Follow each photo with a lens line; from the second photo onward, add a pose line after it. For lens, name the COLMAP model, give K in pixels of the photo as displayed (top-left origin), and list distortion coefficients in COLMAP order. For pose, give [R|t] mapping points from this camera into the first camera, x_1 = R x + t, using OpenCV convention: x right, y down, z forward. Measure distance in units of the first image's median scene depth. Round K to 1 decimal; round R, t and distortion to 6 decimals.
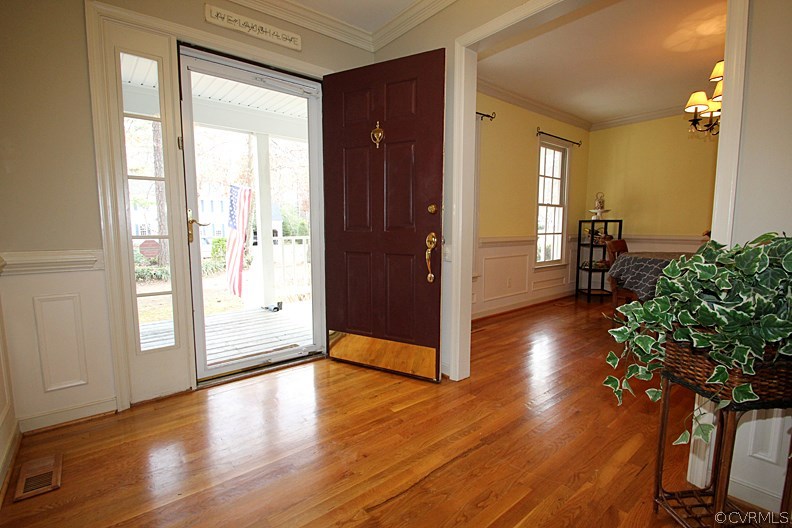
lens RADIAL K [[367.9, 0, 405.1], [0, 367.9, 267.1], [0, 0, 1]] dist [0.023402, -0.024604]
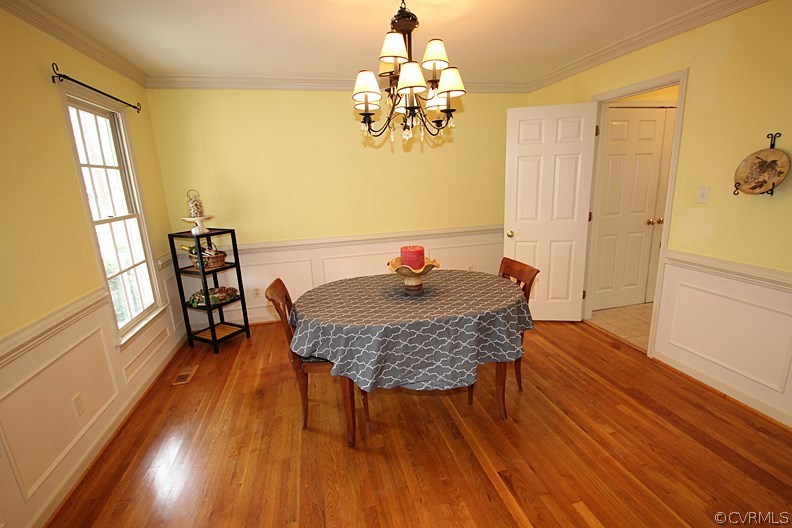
lens RADIAL K [[367.9, 0, 405.1], [0, 367.9, 267.1], [0, 0, 1]] dist [0.023402, -0.024604]
pose [[0.430480, -0.229024, 0.873061, 0.084825], [0.135860, 0.972694, 0.188172, -0.142009], [-0.892317, 0.037610, 0.449840, 0.373066]]
